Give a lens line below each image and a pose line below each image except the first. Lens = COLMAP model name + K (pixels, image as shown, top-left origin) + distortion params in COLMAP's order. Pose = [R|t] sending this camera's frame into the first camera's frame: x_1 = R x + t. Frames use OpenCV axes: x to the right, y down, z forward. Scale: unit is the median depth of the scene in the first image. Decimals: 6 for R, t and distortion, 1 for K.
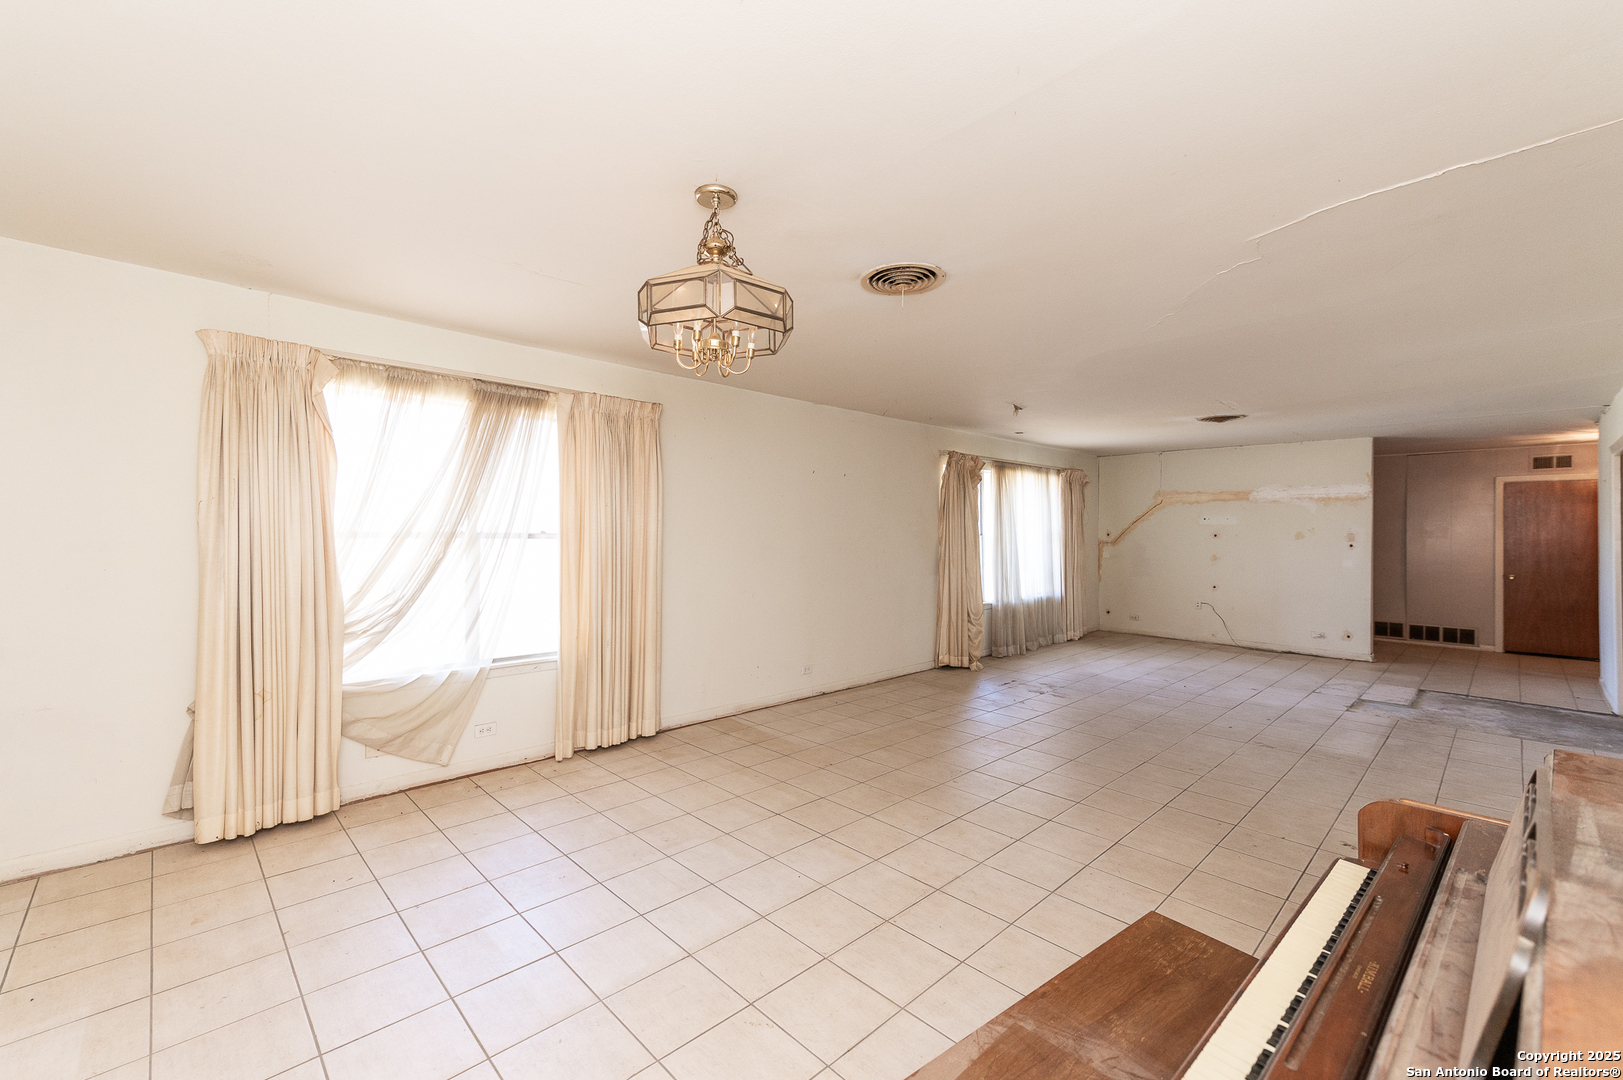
lens RADIAL K [[676.4, 0, 803.4], [0, 676.4, 540.3], [0, 0, 1]] dist [0.016872, 0.000077]
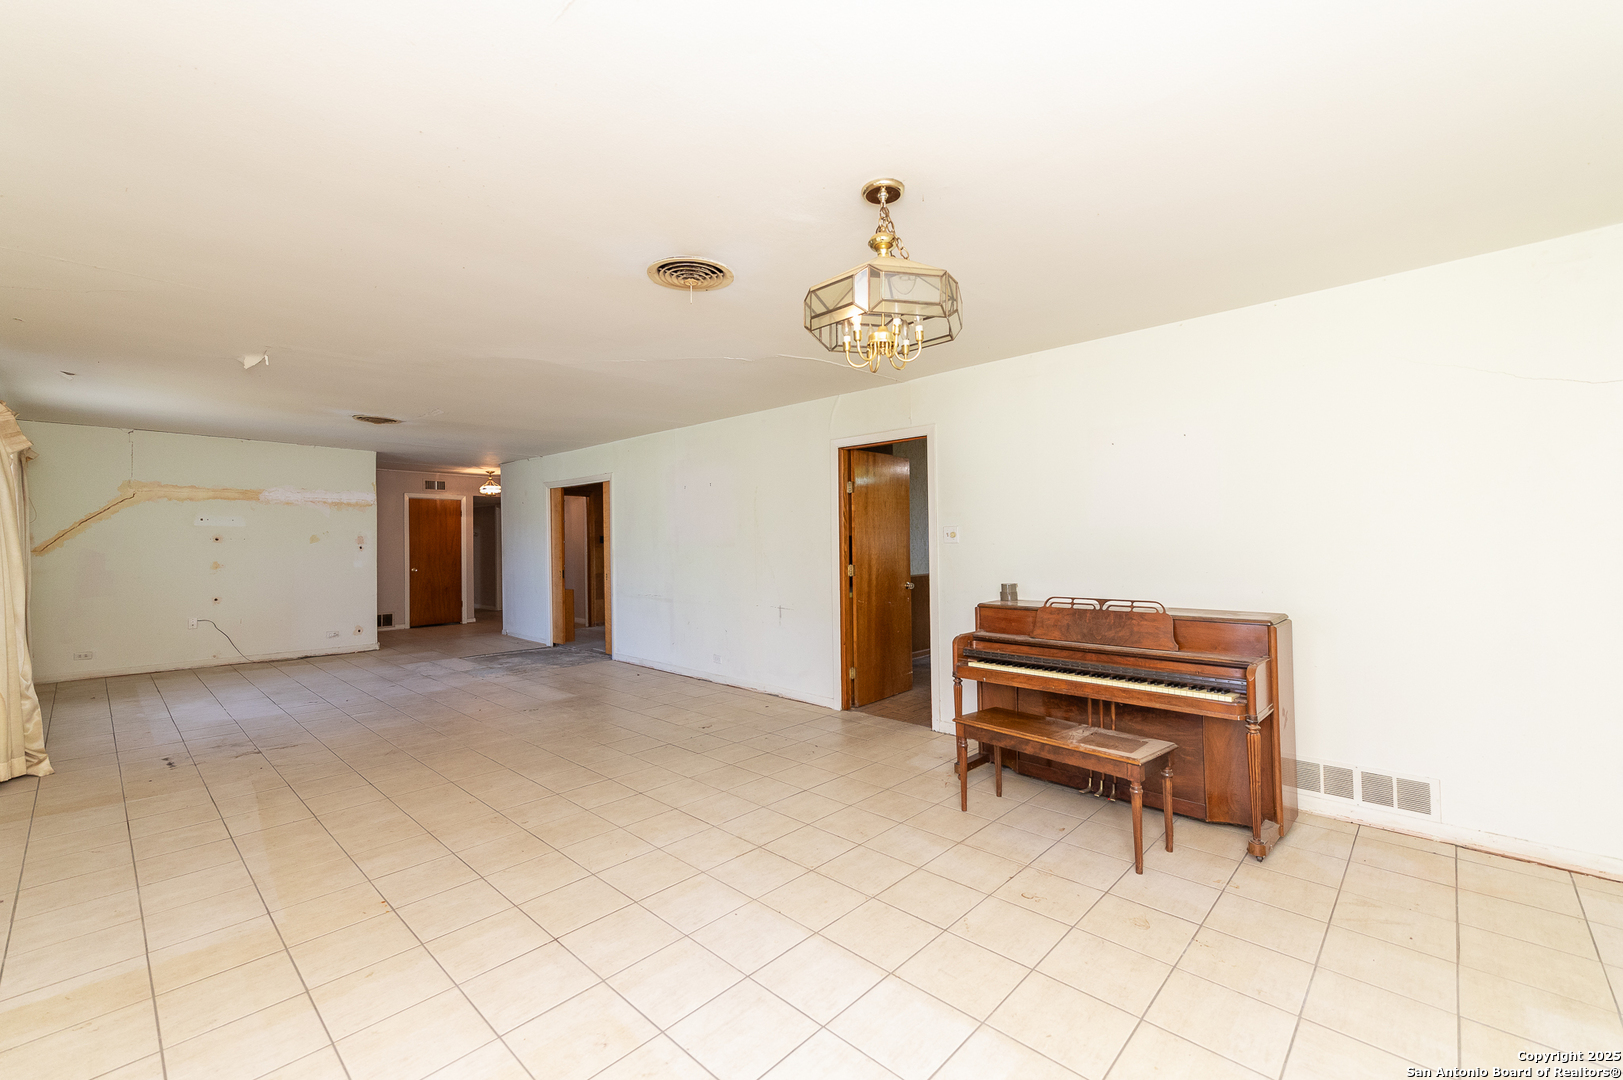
lens RADIAL K [[676.4, 0, 806.7], [0, 676.4, 540.8], [0, 0, 1]] dist [0.016872, 0.000077]
pose [[-0.059604, -0.005669, 0.998206, -0.319796], [0.014516, 0.999873, 0.006546, 0.000074], [-0.998117, 0.014881, -0.059514, 0.338632]]
